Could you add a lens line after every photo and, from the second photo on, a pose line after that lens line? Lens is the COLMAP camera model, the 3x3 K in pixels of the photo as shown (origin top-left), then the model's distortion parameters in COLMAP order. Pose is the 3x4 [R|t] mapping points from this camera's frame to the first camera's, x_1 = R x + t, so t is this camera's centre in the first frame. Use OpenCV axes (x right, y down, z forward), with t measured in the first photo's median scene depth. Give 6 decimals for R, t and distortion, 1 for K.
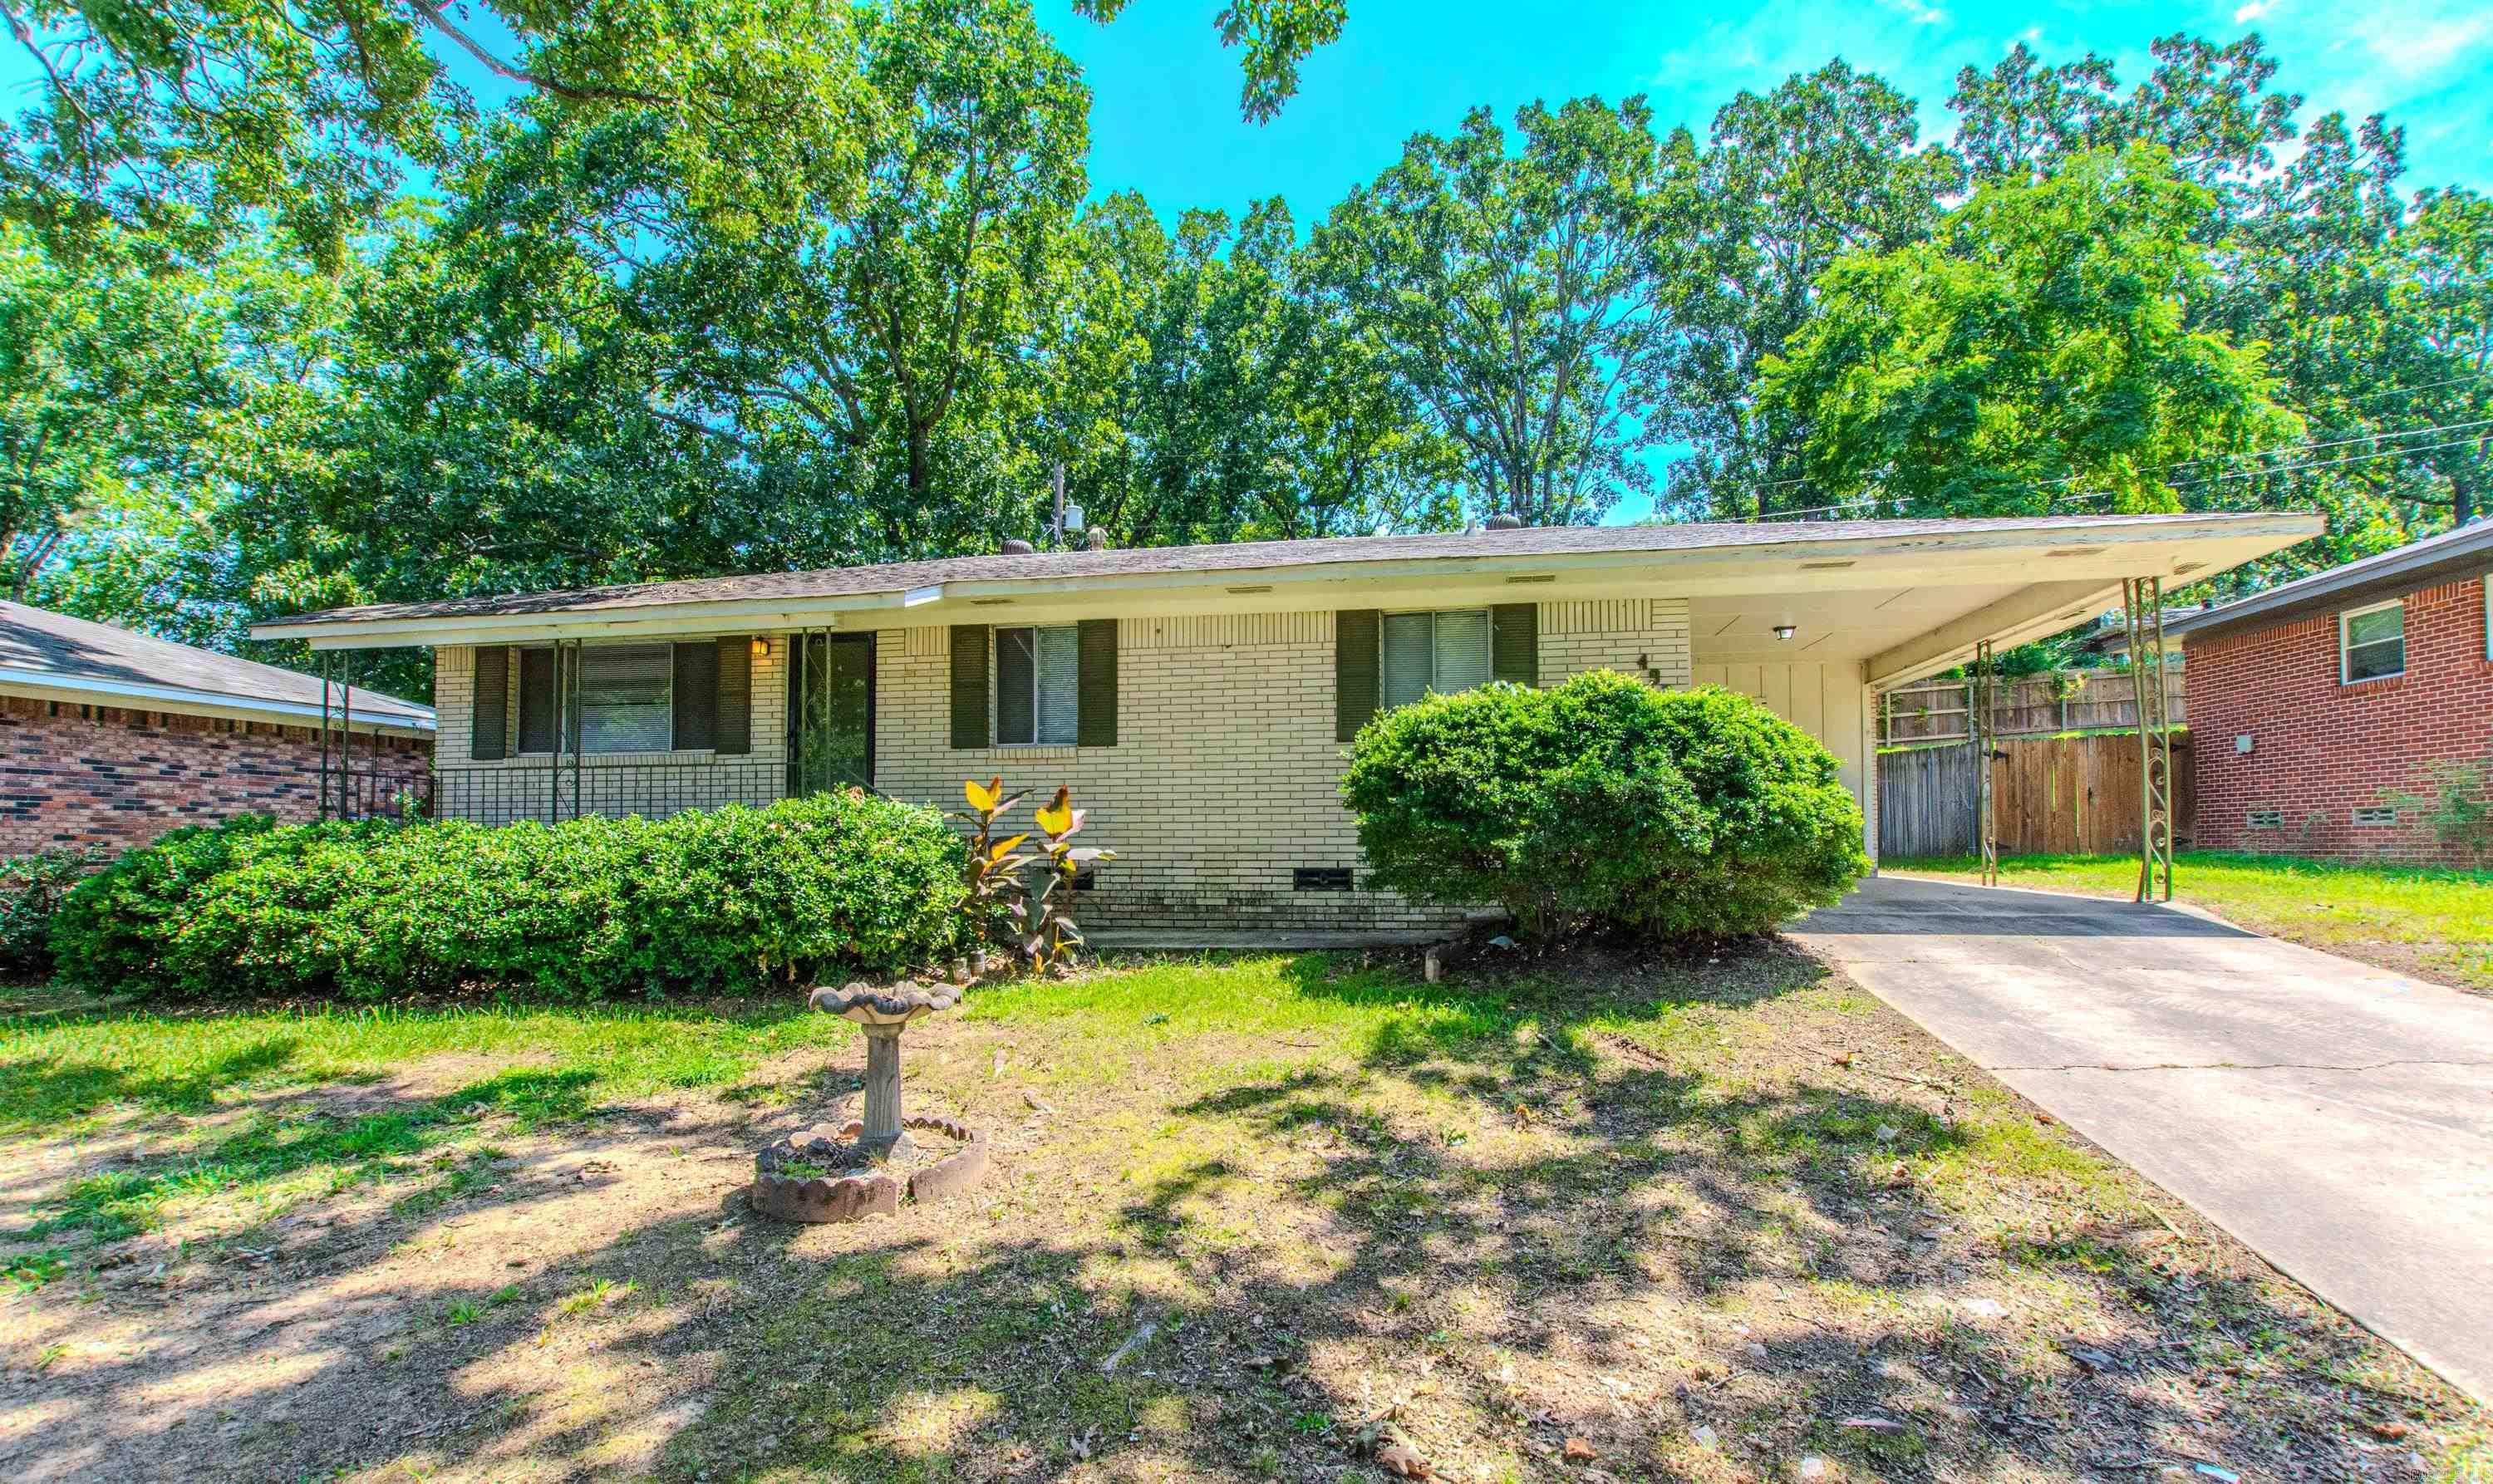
lens RADIAL K [[1085.0, 0, 1251.9], [0, 1085.0, 825.0], [0, 0, 1]] dist [0.006084, -0.001791]
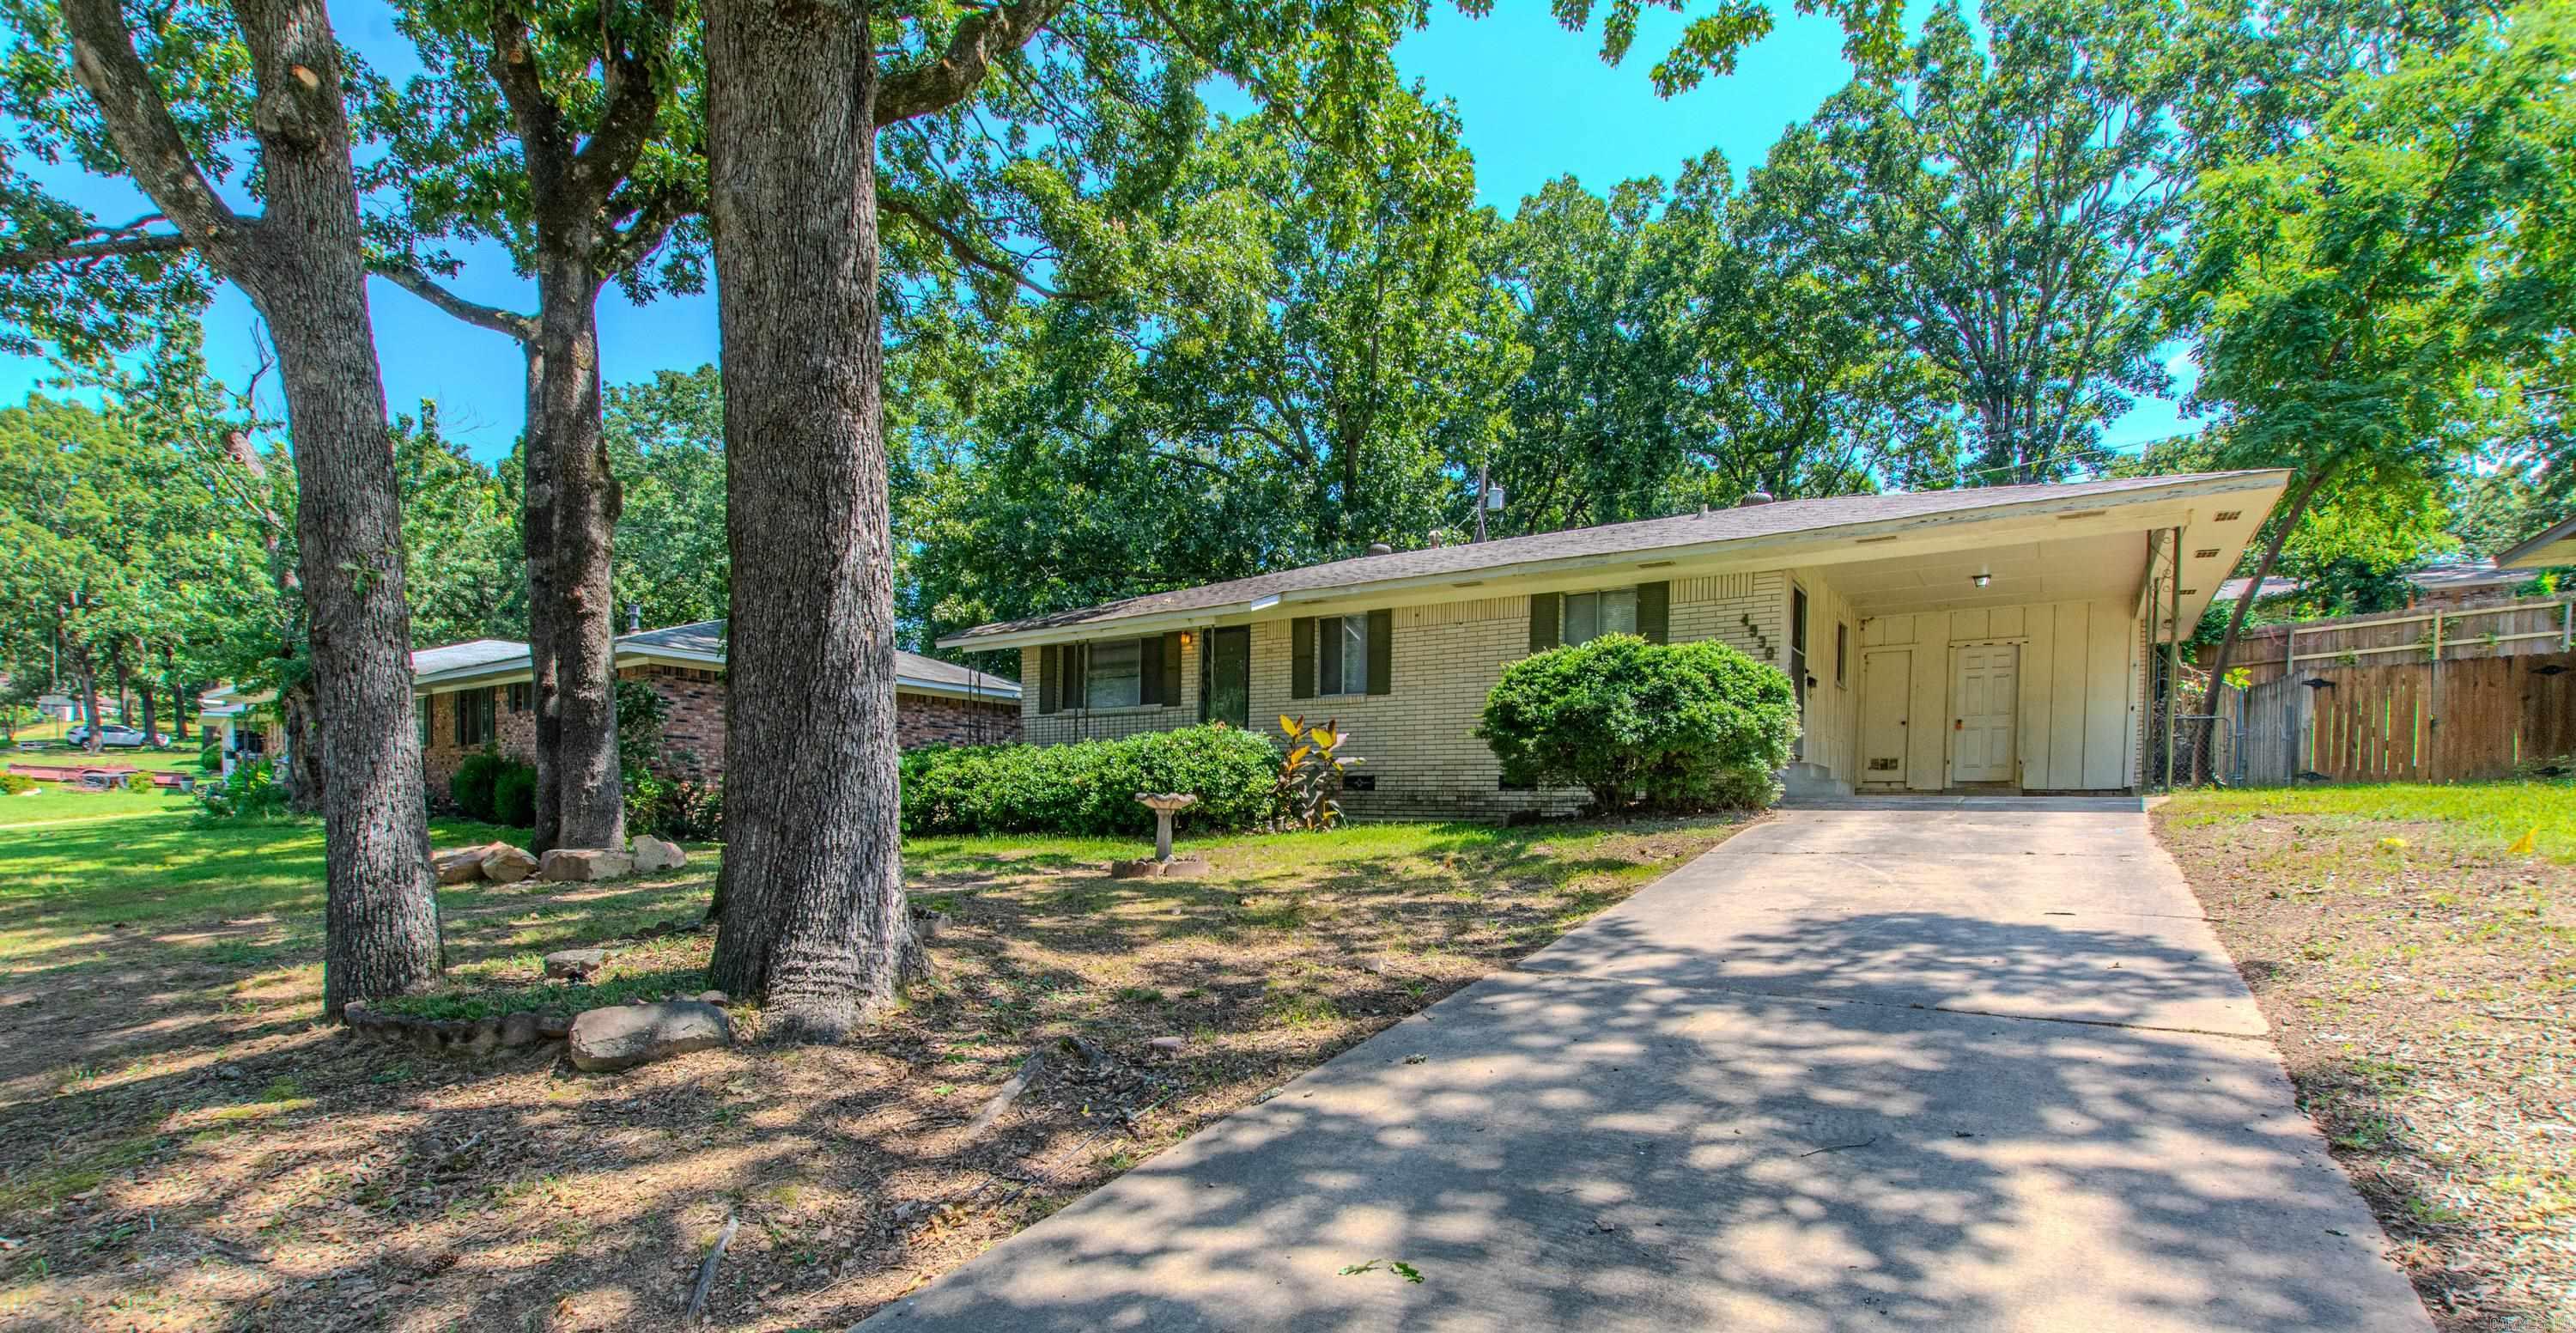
lens RADIAL K [[1106.7, 0, 1291.5], [0, 1106.7, 849.0], [0, 0, 1]] dist [0.002159, -0.001219]
pose [[0.913243, 0.029508, -0.406345, 0.334431], [-0.008355, 0.998520, 0.053734, 0.052434], [0.407329, -0.045677, 0.912139, -0.403004]]
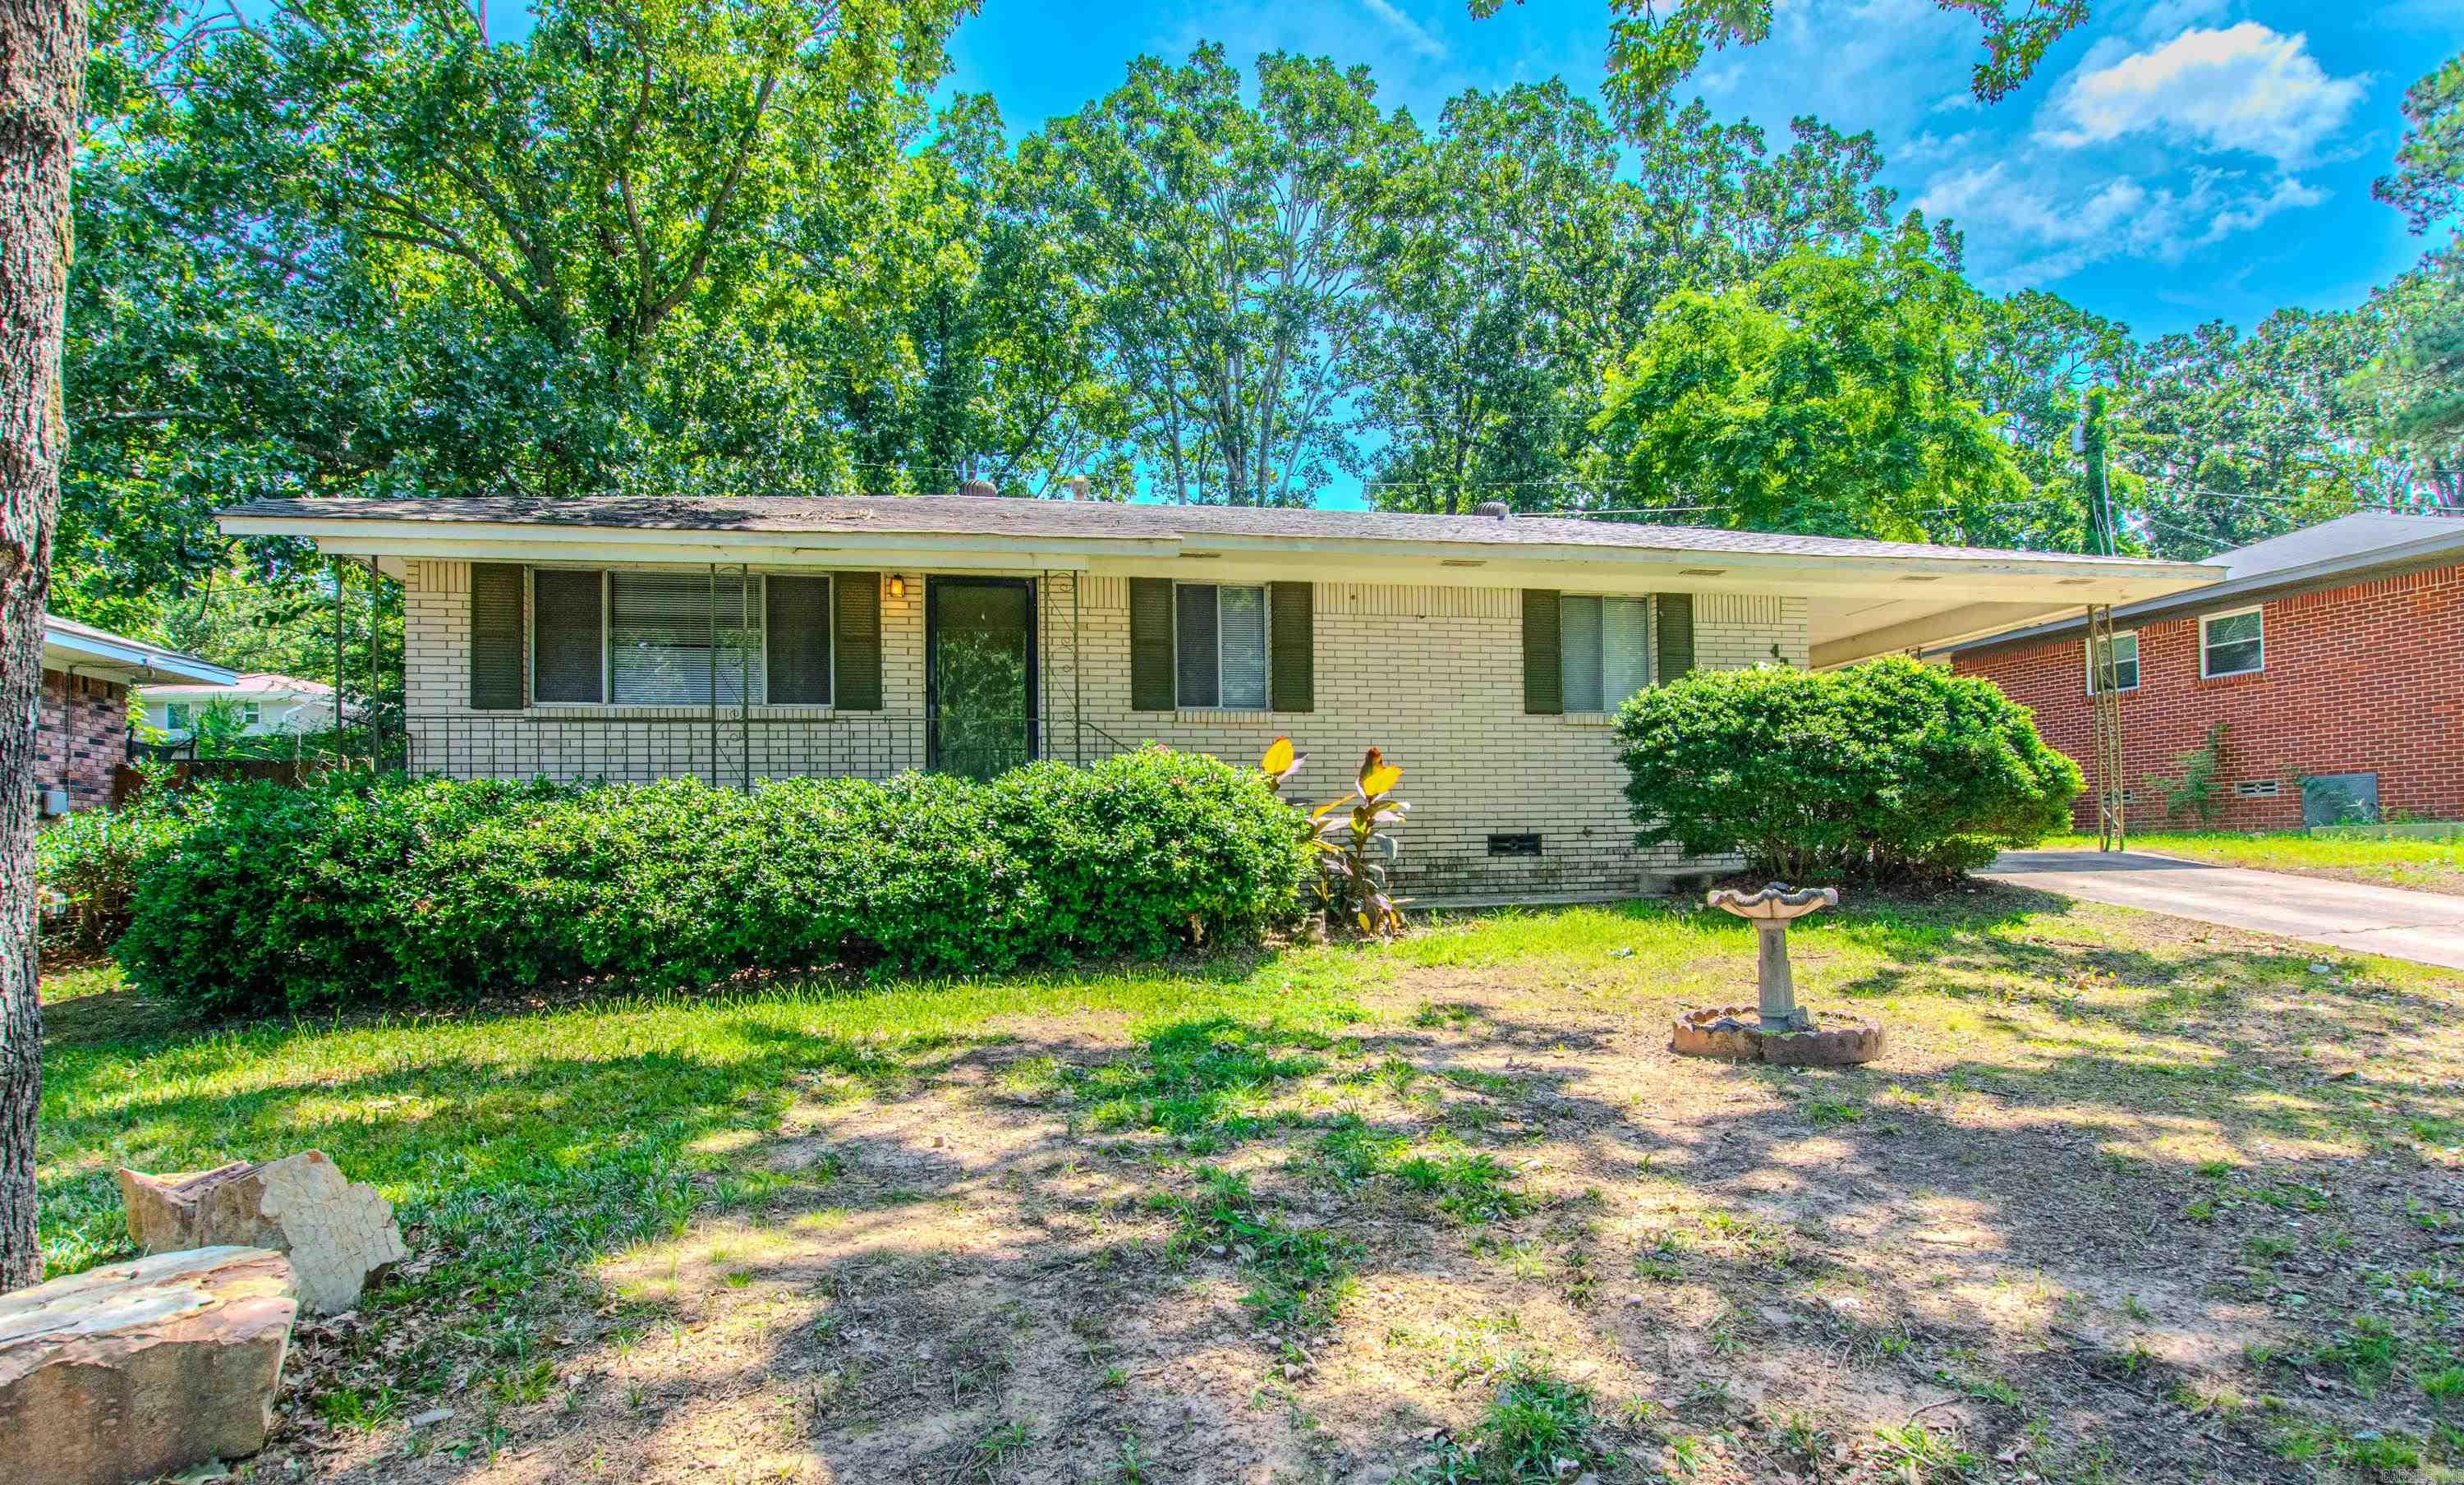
lens RADIAL K [[1272.3, 0, 1223.1], [0, 1272.3, 836.1], [0, 0, 1]] dist [0.007462, 0.000758]
pose [[0.933625, -0.006234, 0.358198, -0.542343], [0.006227, 0.999980, 0.001175, 0.032735], [-0.358198, 0.001134, 0.933645, -0.038469]]
